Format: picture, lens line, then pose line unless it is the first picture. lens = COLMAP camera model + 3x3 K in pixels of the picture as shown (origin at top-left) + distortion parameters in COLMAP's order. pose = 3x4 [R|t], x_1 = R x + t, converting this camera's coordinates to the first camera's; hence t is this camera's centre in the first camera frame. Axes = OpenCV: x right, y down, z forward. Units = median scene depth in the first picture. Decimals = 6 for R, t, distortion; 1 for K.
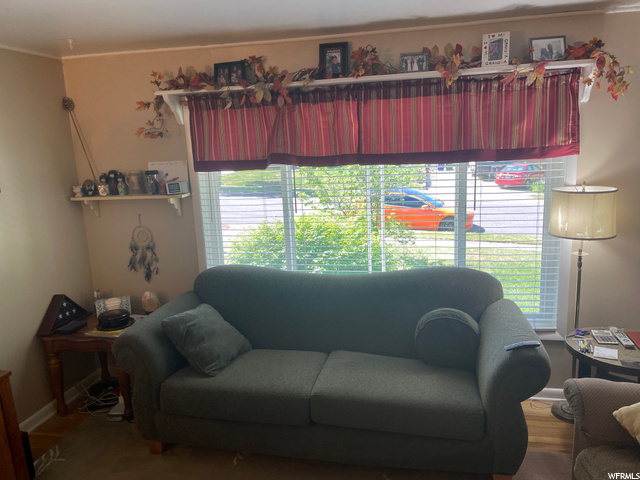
lens RADIAL K [[484.5, 0, 320.0], [0, 484.5, 240.0], [0, 0, 1]] dist [0.081180, -0.091969]
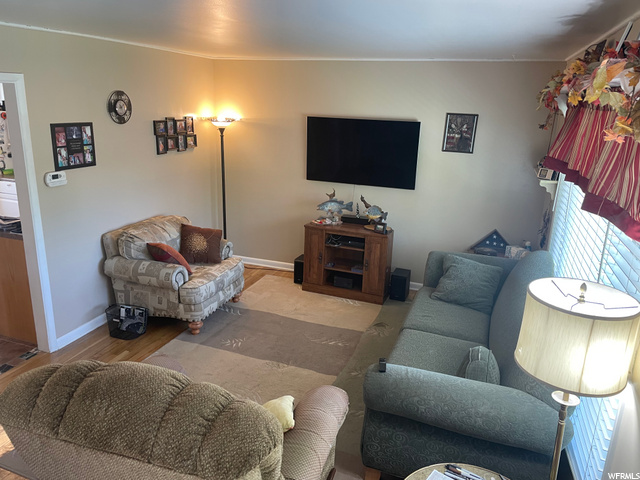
lens RADIAL K [[484.5, 0, 320.0], [0, 484.5, 240.0], [0, 0, 1]] dist [0.081180, -0.091969]
pose [[-0.160473, 0.317170, -0.934693, 0.934431], [-0.218616, 0.912025, 0.347011, -0.251540], [0.962525, 0.260025, -0.077017, 0.615924]]
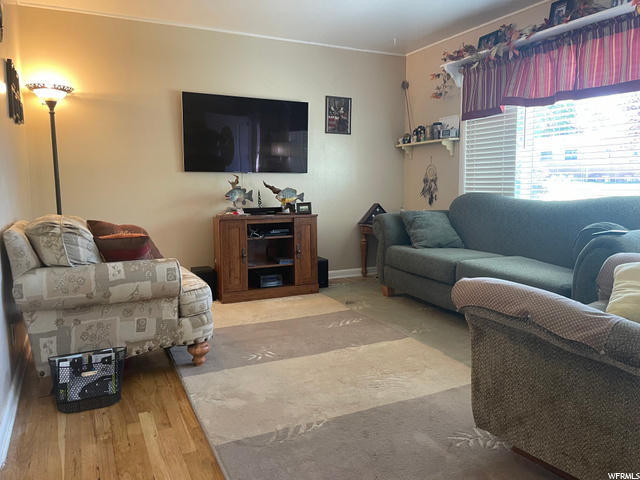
lens RADIAL K [[484.5, 0, 320.0], [0, 484.5, 240.0], [0, 0, 1]] dist [0.081180, -0.091969]
pose [[0.608742, 0.129346, -0.782753, 0.617817], [-0.175828, 0.984081, 0.025874, 0.221936], [0.773639, 0.121880, 0.621794, -0.115518]]
